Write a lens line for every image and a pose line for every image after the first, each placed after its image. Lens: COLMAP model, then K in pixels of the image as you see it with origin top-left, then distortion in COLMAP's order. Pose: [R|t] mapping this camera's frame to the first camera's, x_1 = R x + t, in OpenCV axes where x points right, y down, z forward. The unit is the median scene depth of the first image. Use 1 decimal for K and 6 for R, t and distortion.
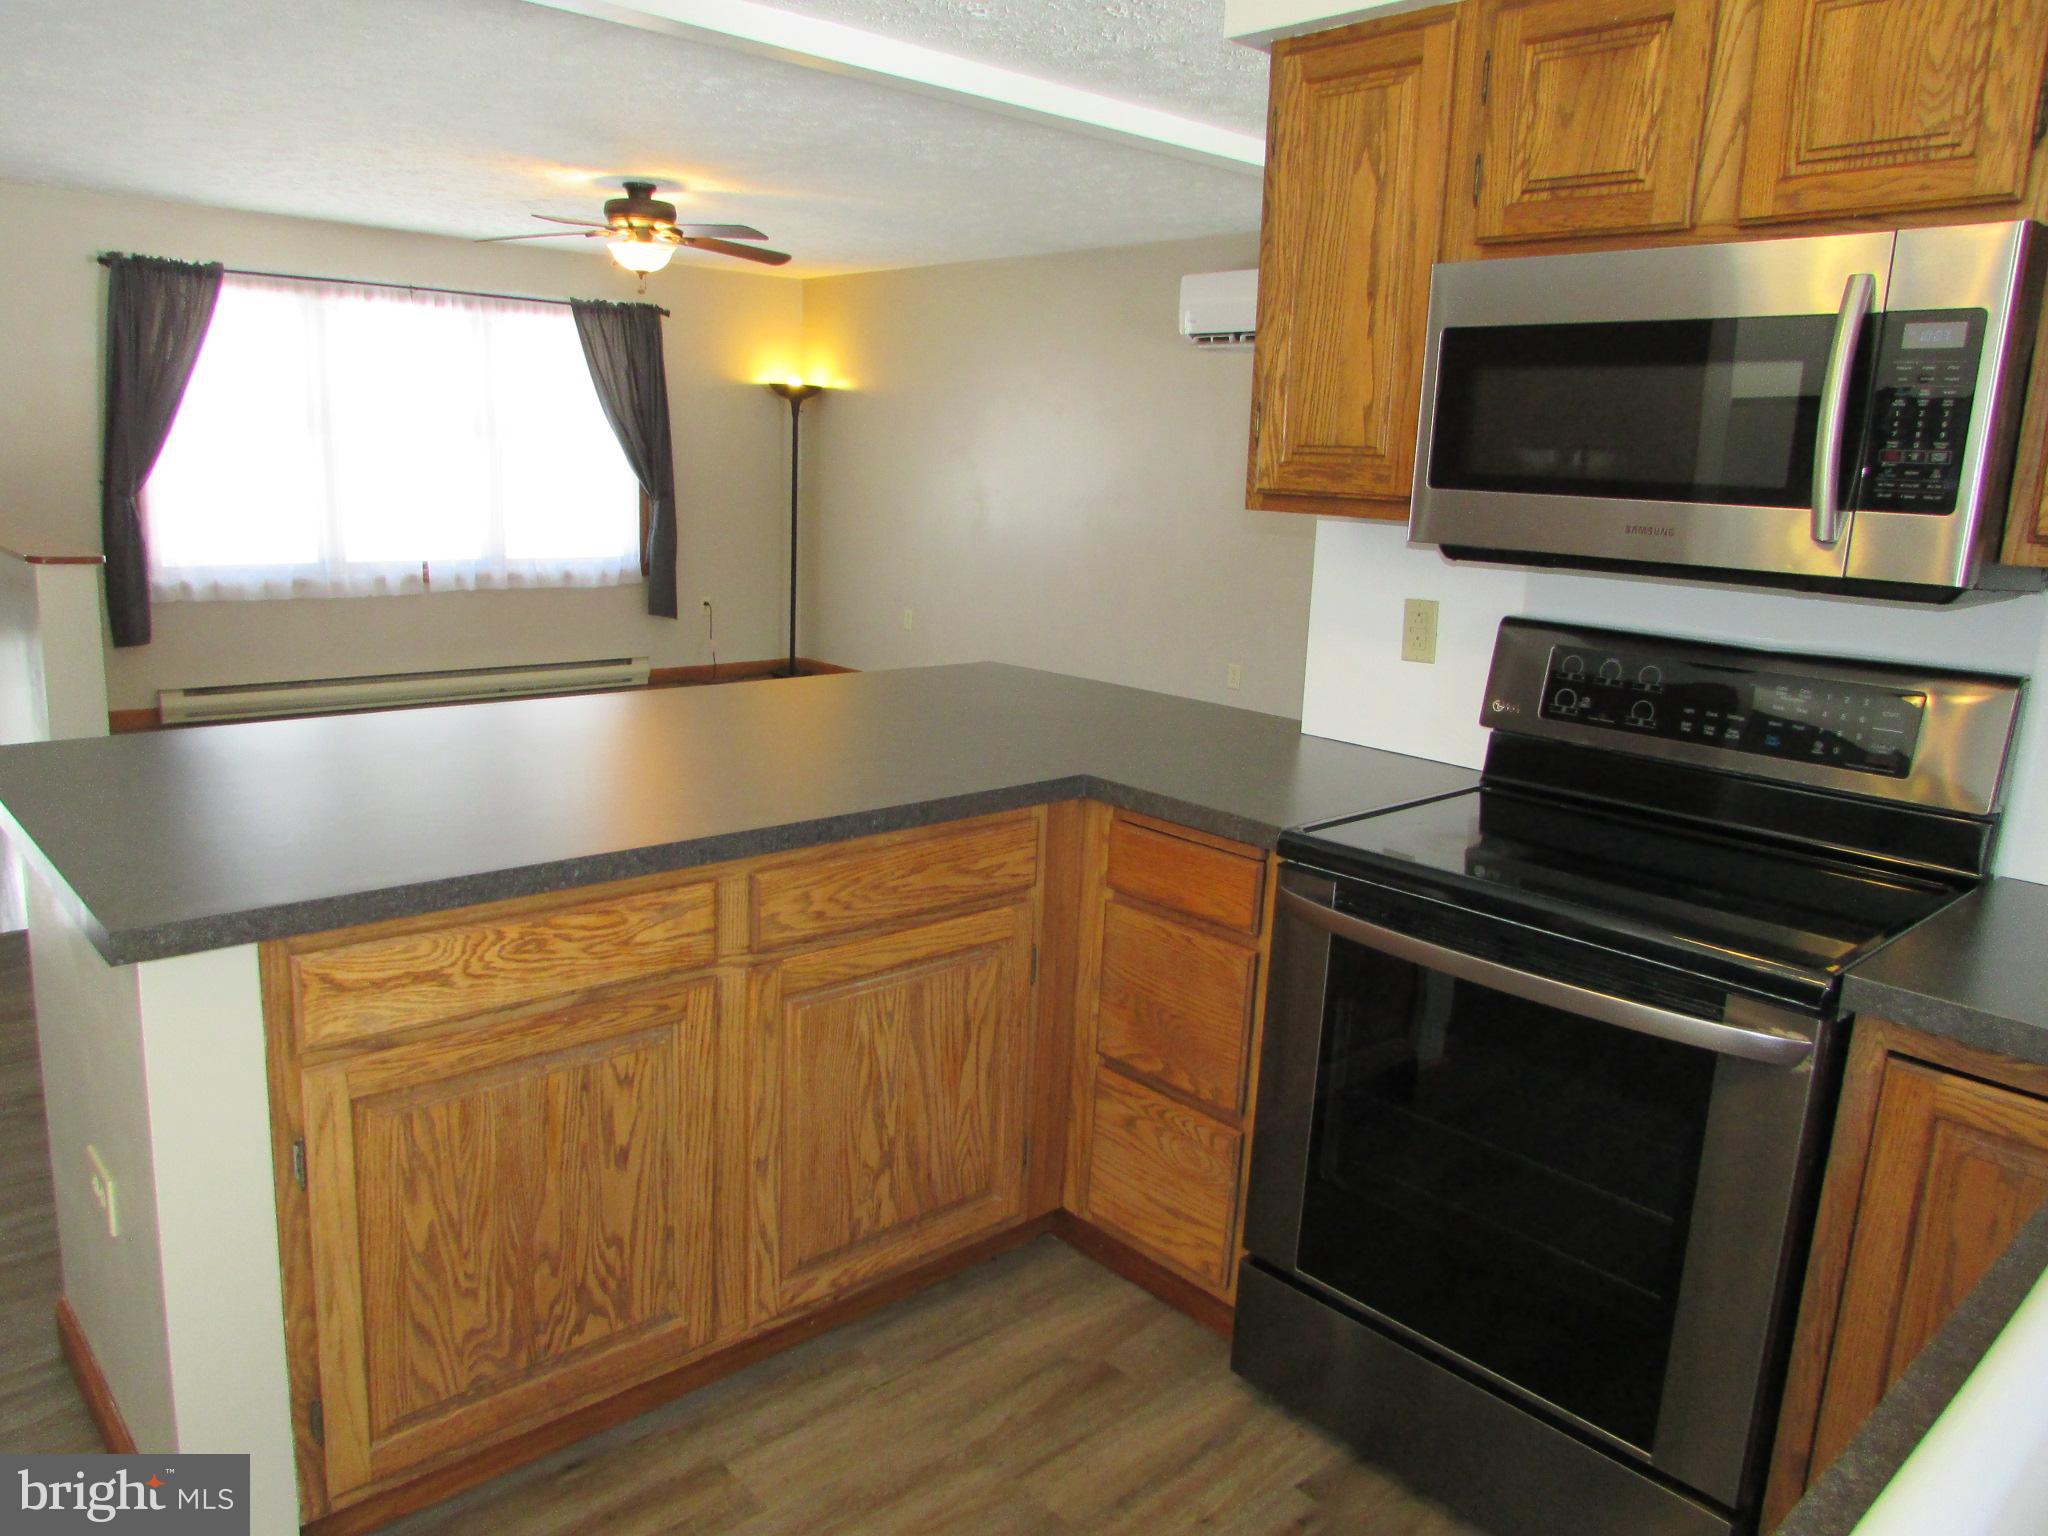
lens RADIAL K [[1457.4, 0, 1007.4], [0, 1457.4, 770.4], [0, 0, 1]] dist [-0.031526, 0.008145]
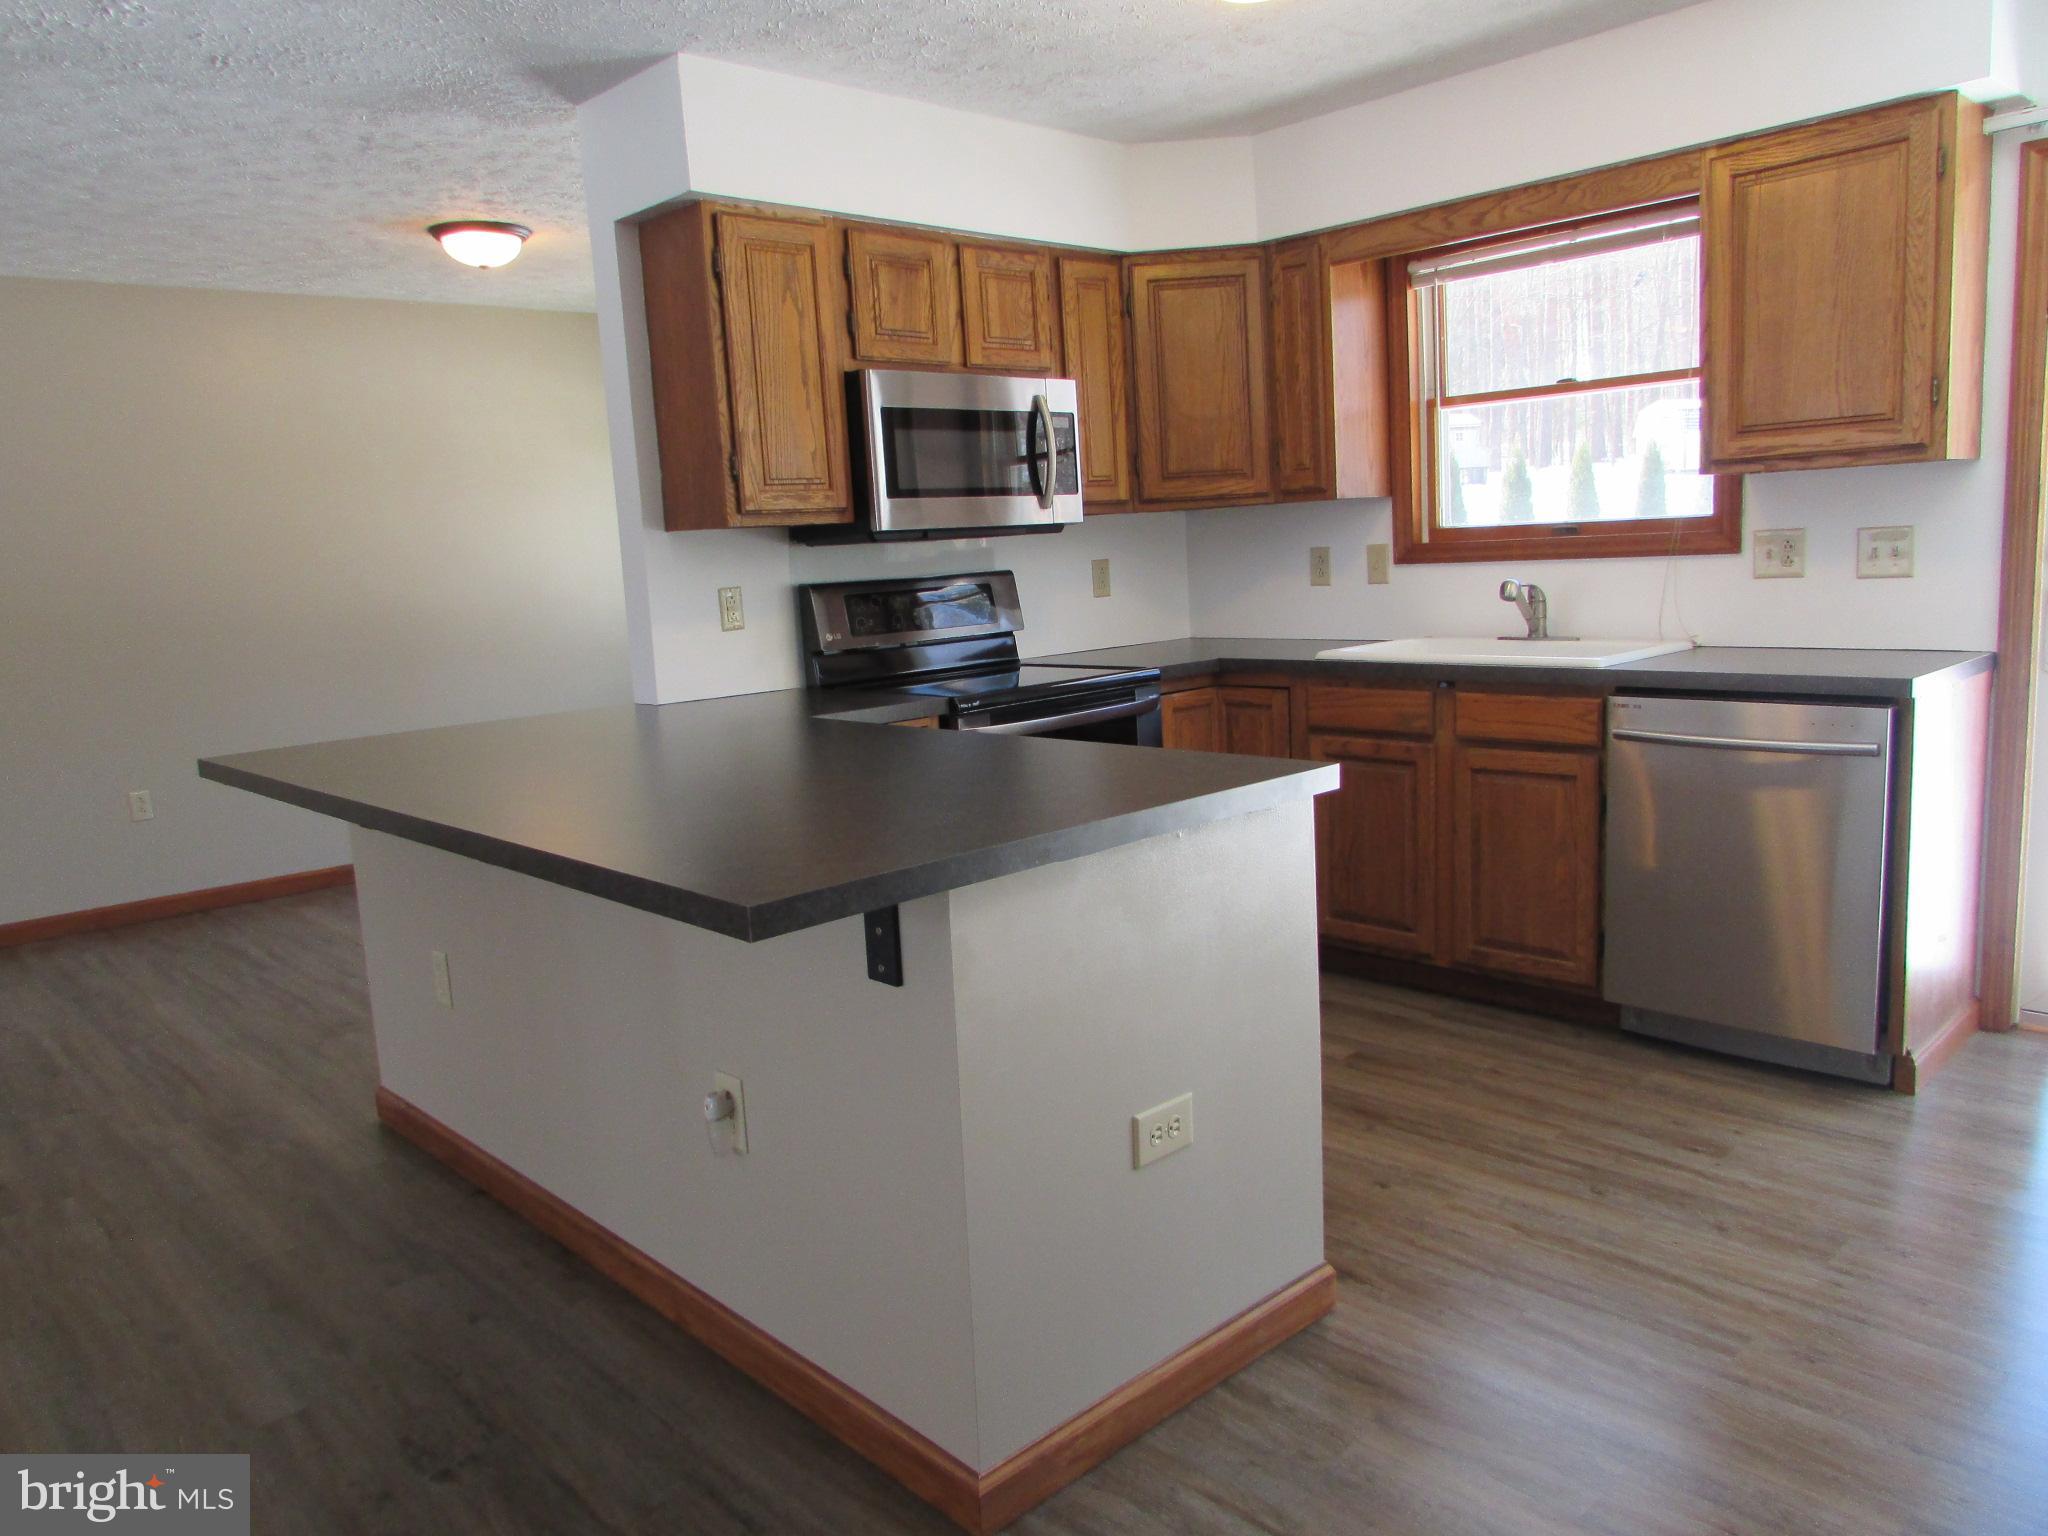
lens RADIAL K [[1460.3, 0, 1026.4], [0, 1460.3, 787.6], [0, 0, 1]] dist [-0.034865, 0.009996]
pose [[-0.032997, -0.196576, 0.979933, -1.342084], [0.263706, 0.944011, 0.198249, -0.154676], [-0.964039, 0.264956, 0.020689, 0.813476]]
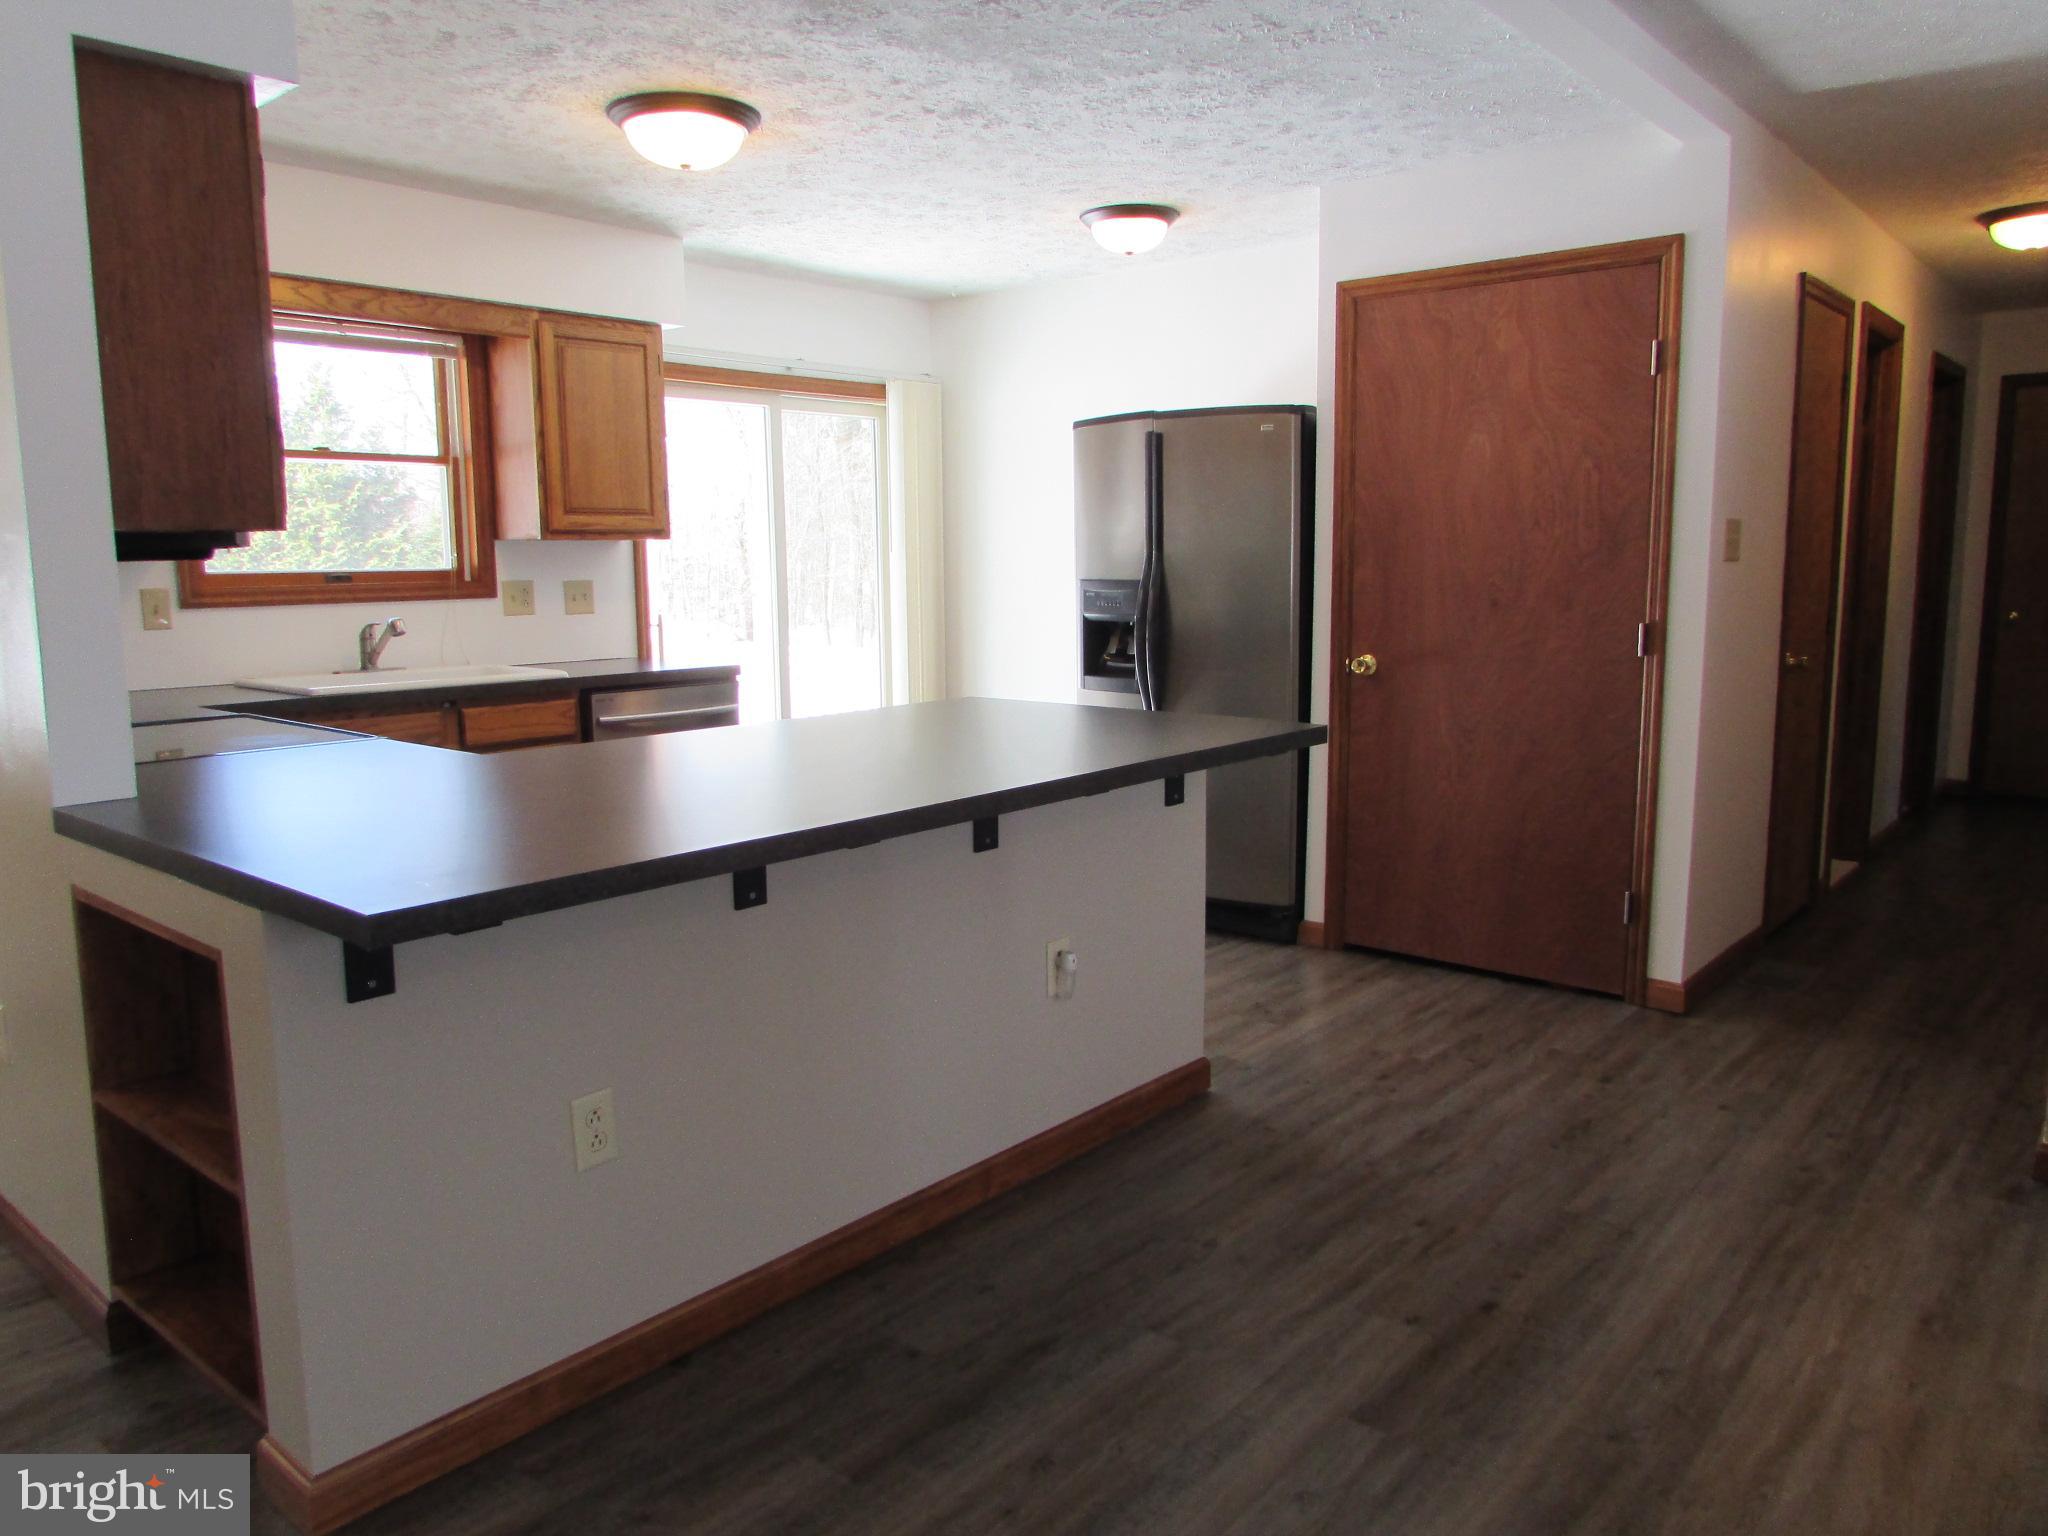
lens RADIAL K [[1440.9, 0, 1019.2], [0, 1440.9, 763.5], [0, 0, 1]] dist [-0.032487, 0.001957]
pose [[-0.991270, -0.010654, -0.131420, -0.245711], [-0.056074, 0.936163, 0.347066, -0.432490], [0.119333, 0.351405, -0.928587, 2.200588]]
